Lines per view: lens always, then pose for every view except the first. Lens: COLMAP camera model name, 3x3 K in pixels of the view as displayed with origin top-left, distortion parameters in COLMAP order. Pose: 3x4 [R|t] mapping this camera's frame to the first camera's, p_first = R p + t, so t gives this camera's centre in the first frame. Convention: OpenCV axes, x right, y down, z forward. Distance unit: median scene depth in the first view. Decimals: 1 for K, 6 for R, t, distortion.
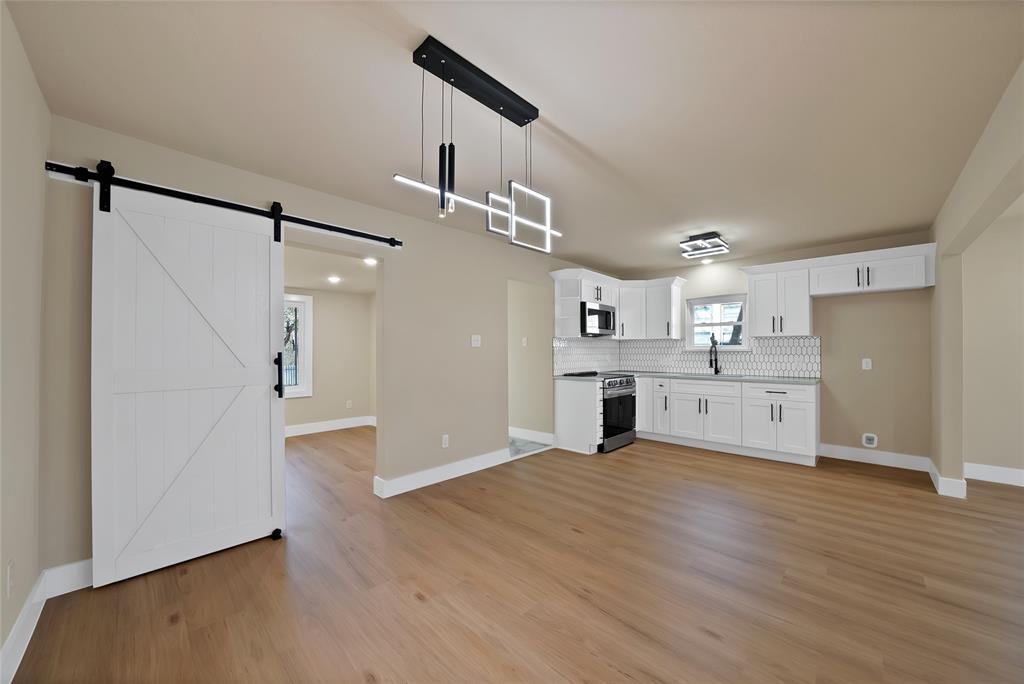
lens RADIAL K [[378.4, 0, 525.1], [0, 378.4, 346.3], [0, 0, 1]] dist [-0.024439, 0.000085]
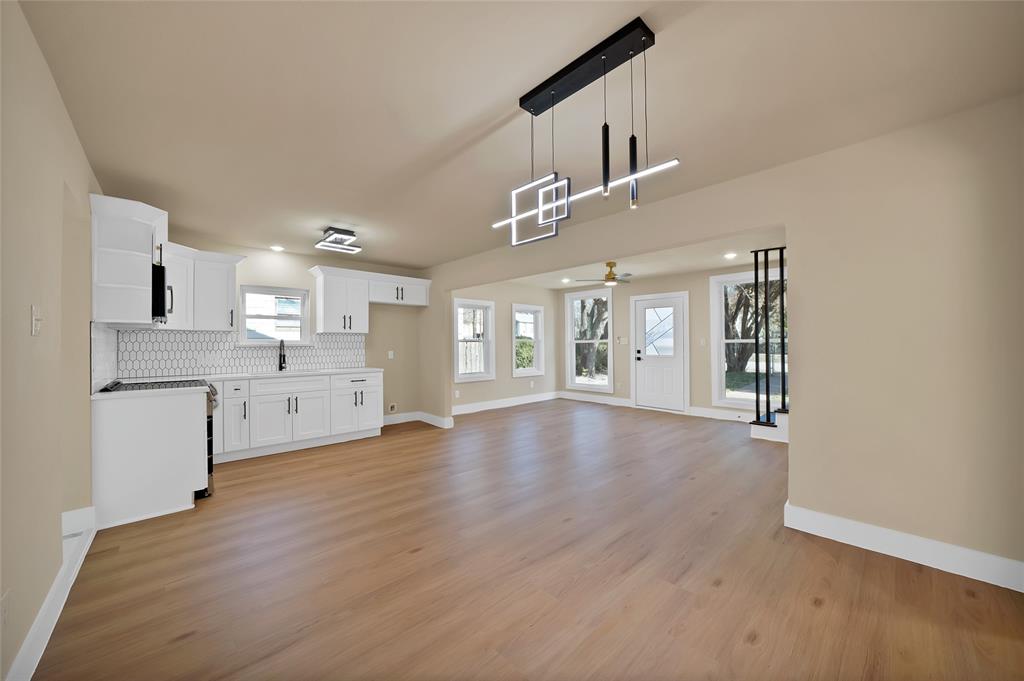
lens RADIAL K [[362.8, 0, 512.0], [0, 362.8, 340.5], [0, 0, 1]] dist [-0.020233, 0.000229]
pose [[0.083709, 0.010409, 0.996436, -0.391476], [-0.005389, 0.999936, -0.009993, 0.005418], [-0.996476, -0.004533, 0.083760, 0.406544]]
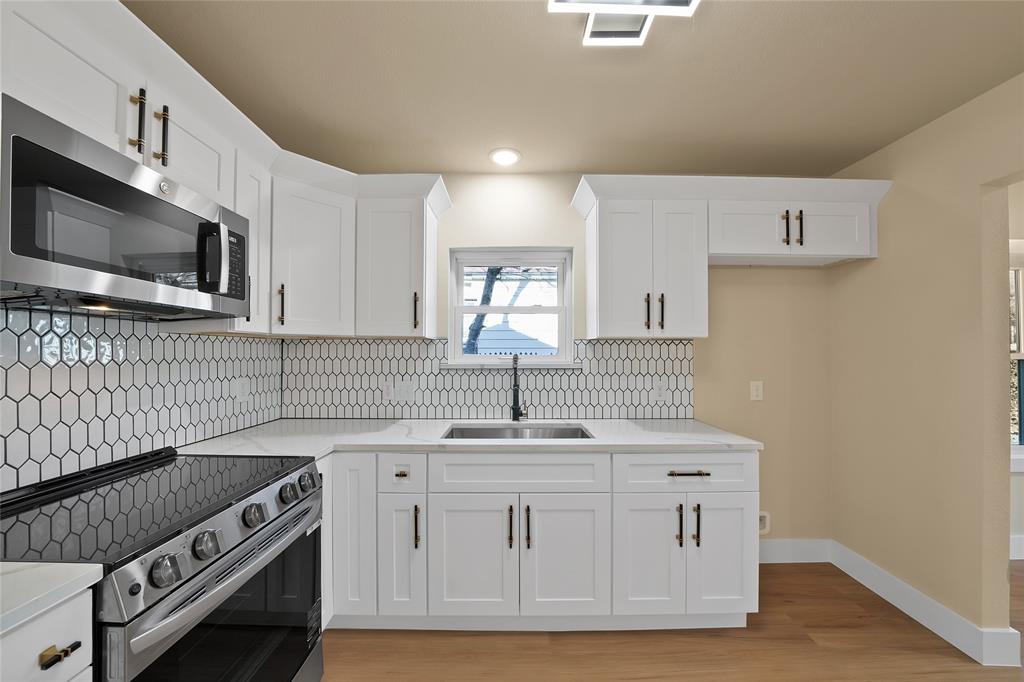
lens RADIAL K [[375.0, 0, 503.8], [0, 375.0, 349.9], [0, 0, 1]] dist [-0.020936, 0.000178]
pose [[0.757554, 0.009552, 0.652703, 0.239342], [-0.011556, 0.999932, -0.001222, -0.009266], [-0.652671, -0.006617, 0.757613, 0.781632]]
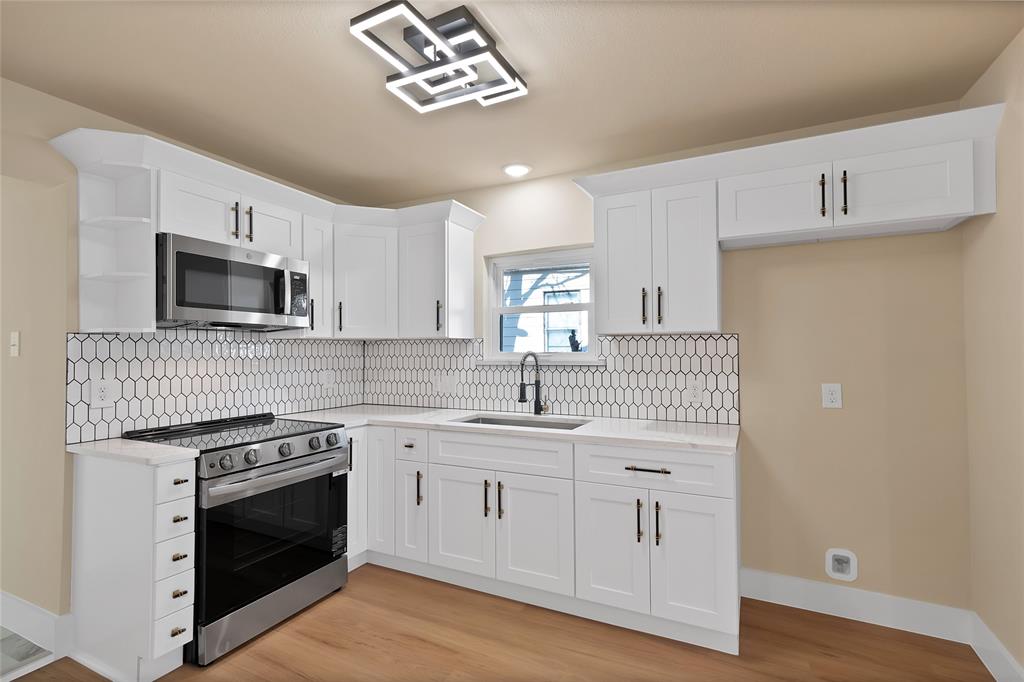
lens RADIAL K [[478.2, 0, 507.5], [0, 478.2, 344.5], [0, 0, 1]] dist [0.023323, 0.000353]
pose [[0.967364, 0.001083, 0.253389, 0.373036], [0.000136, 0.999989, -0.004792, -0.010653], [-0.253391, 0.004670, 0.967353, 0.504947]]
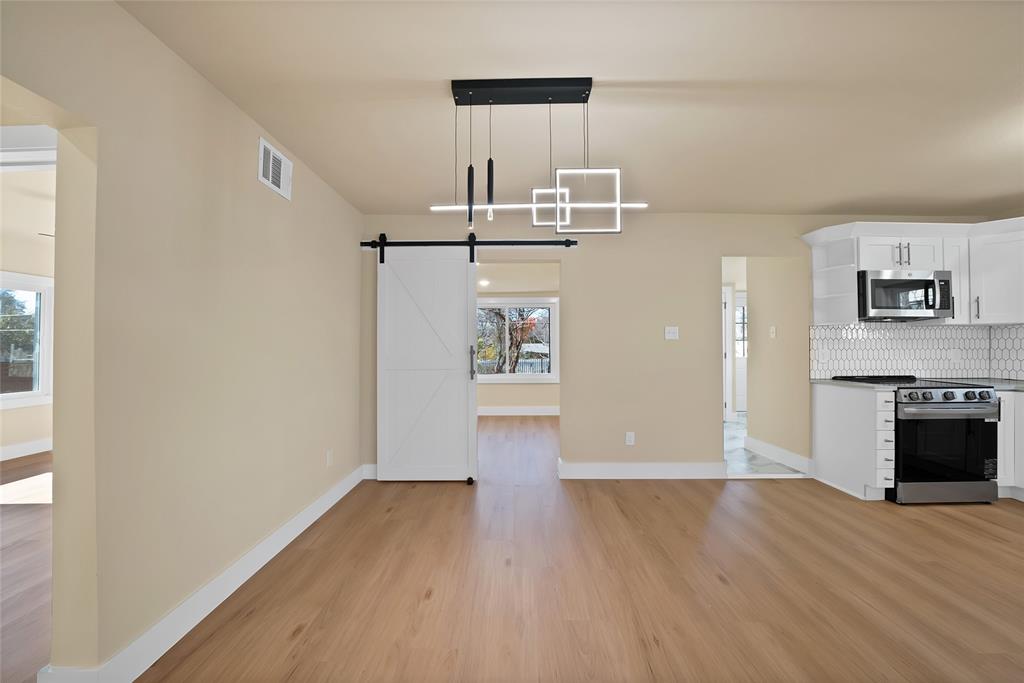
lens RADIAL K [[382.3, 0, 508.3], [0, 382.3, 343.1], [0, 0, 1]] dist [-0.024068, 0.002432]
pose [[0.673110, -0.003319, -0.739535, 0.235652], [0.010105, 0.999938, 0.004710, 0.000898], [0.739473, -0.010643, 0.673102, 0.095903]]
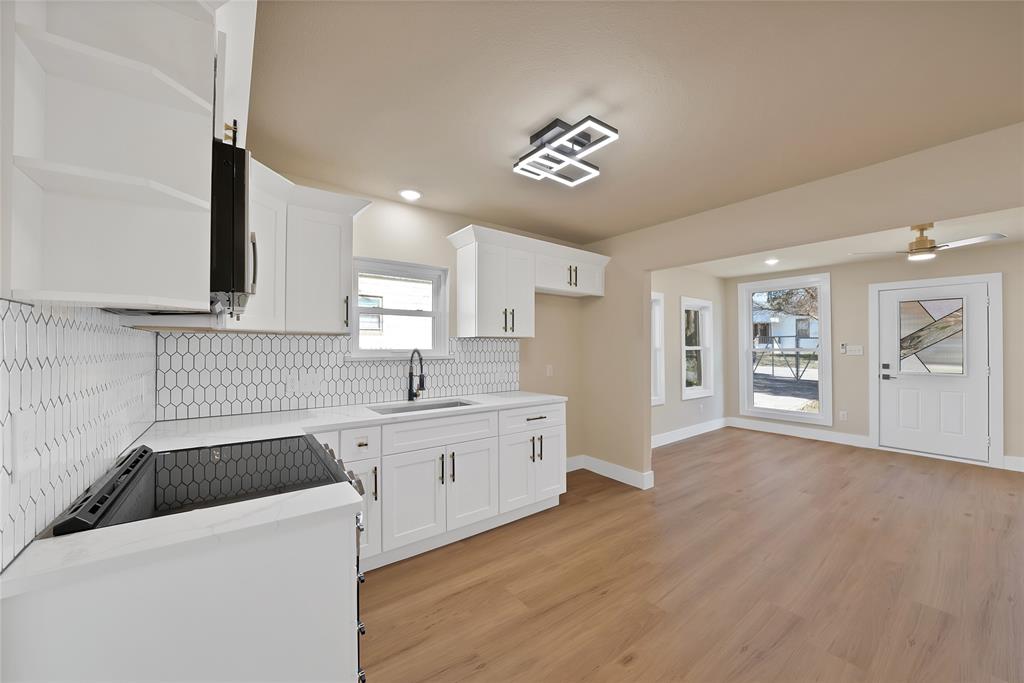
lens RADIAL K [[376.1, 0, 522.2], [0, 376.1, 343.1], [0, 0, 1]] dist [-0.022998, 0.000136]
pose [[0.189031, 0.016298, 0.981836, -0.016857], [-0.010738, 0.999837, -0.014530, -0.005840], [-0.981912, -0.007796, 0.189175, 0.848390]]
